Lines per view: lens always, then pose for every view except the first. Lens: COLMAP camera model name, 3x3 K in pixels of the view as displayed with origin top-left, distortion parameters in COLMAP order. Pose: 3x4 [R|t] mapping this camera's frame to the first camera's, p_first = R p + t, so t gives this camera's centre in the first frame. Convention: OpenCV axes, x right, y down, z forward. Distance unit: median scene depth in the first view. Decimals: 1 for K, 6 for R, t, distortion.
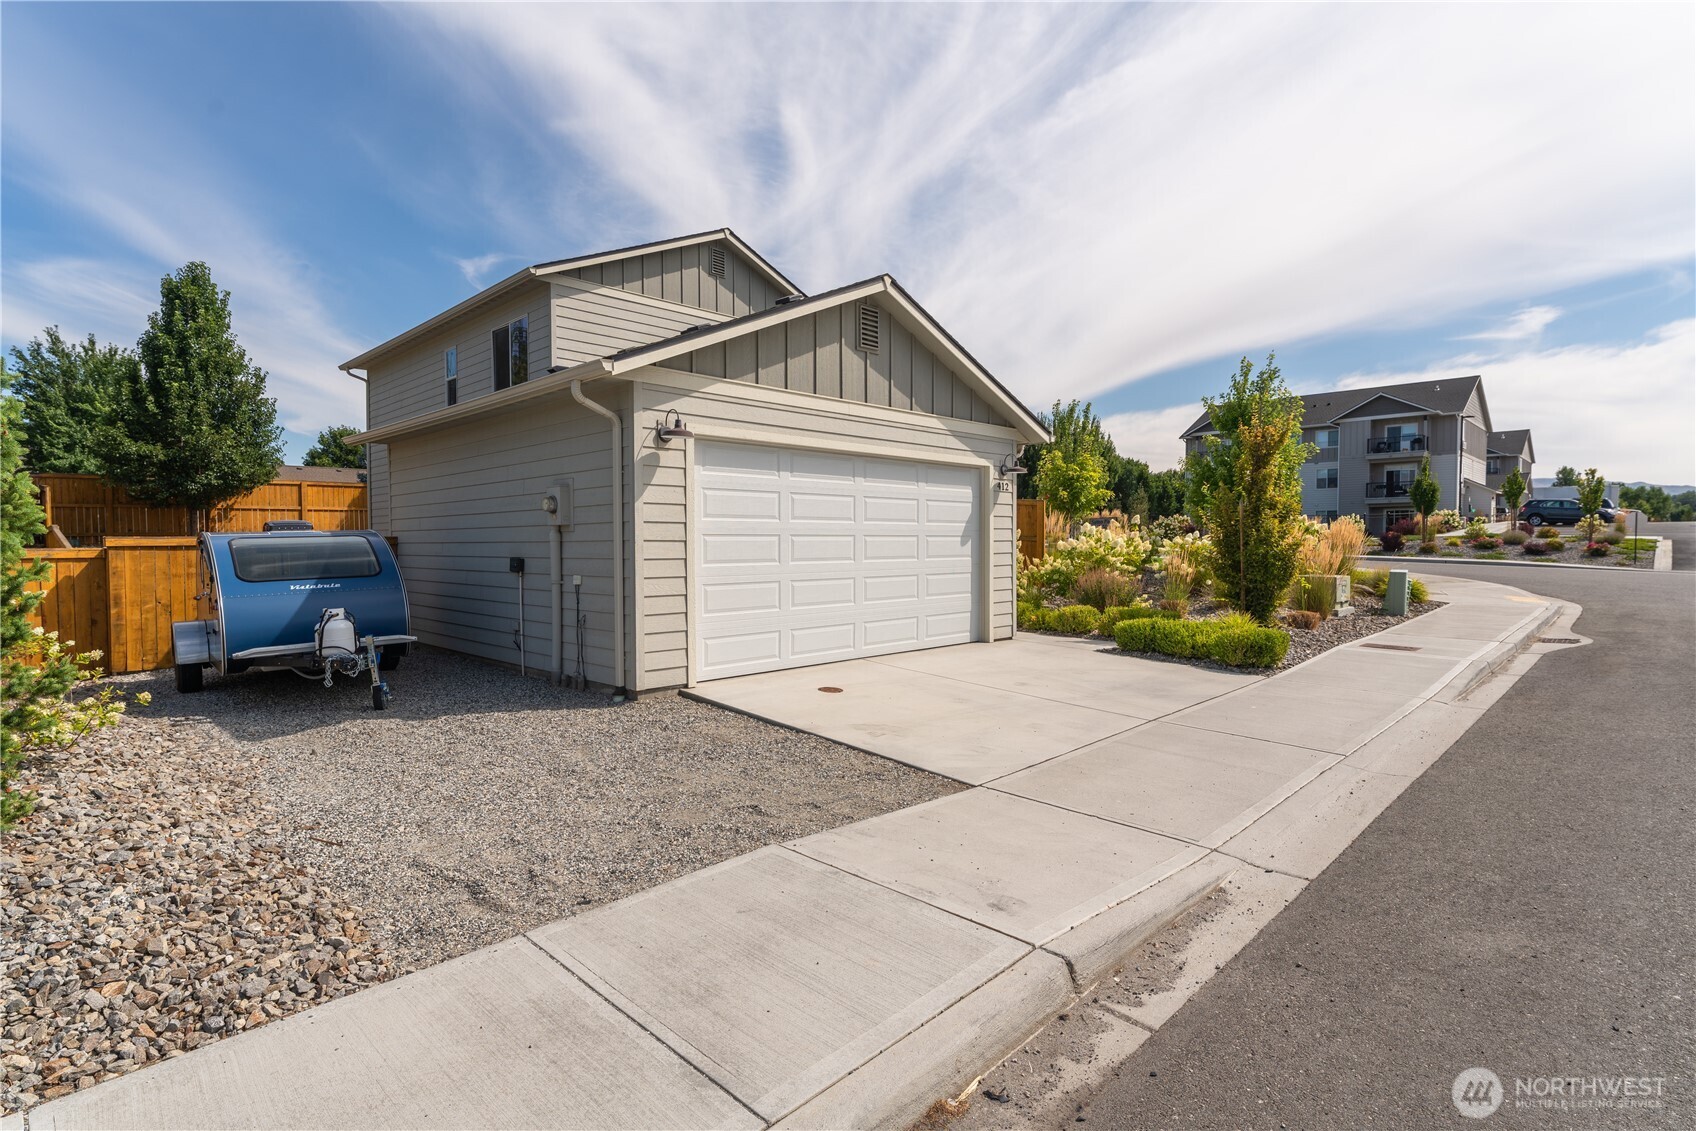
lens RADIAL K [[840.8, 0, 848.0], [0, 840.8, 565.5], [0, 0, 1]] dist [-0.001076, -0.000145]
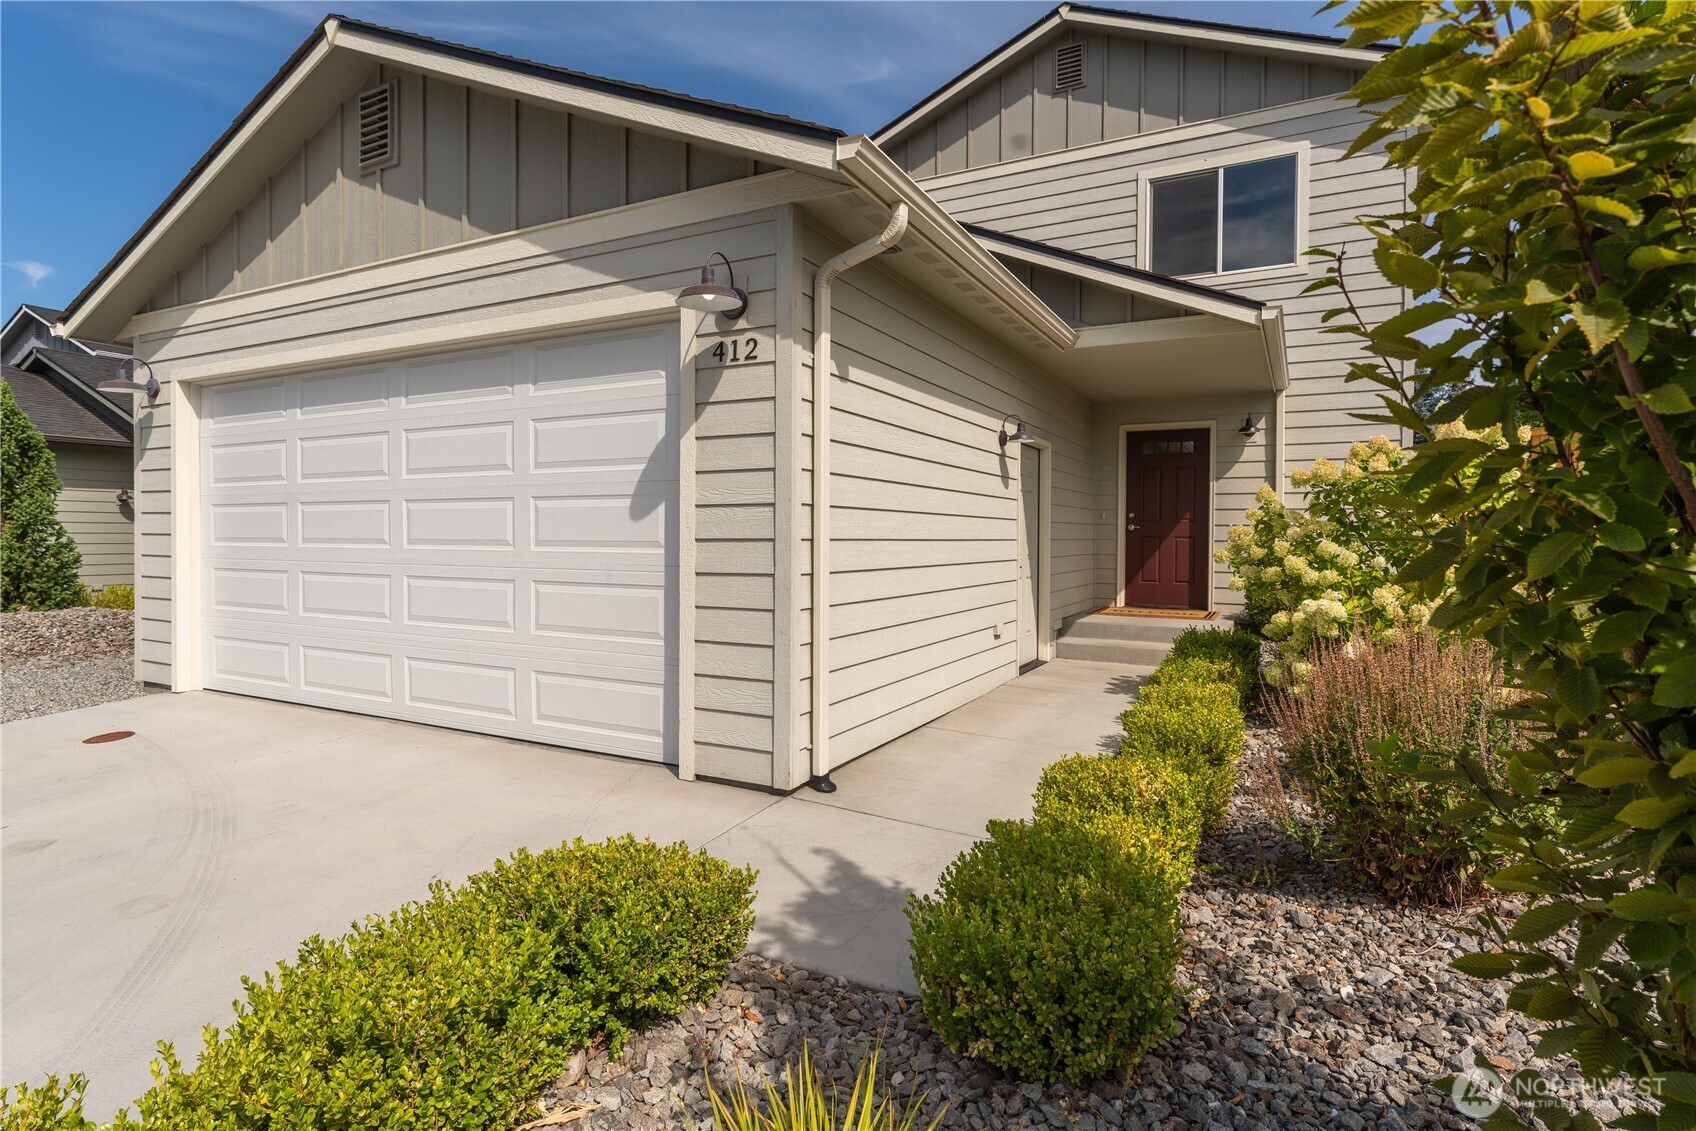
lens RADIAL K [[840.8, 0, 848.0], [0, 840.8, 565.5], [0, 0, 1]] dist [-0.001076, -0.000145]
pose [[0.293500, 0.030832, -0.955462, 0.556618], [-0.036526, 0.999112, 0.021021, -0.013928], [0.955261, 0.028729, 0.294365, 0.977293]]
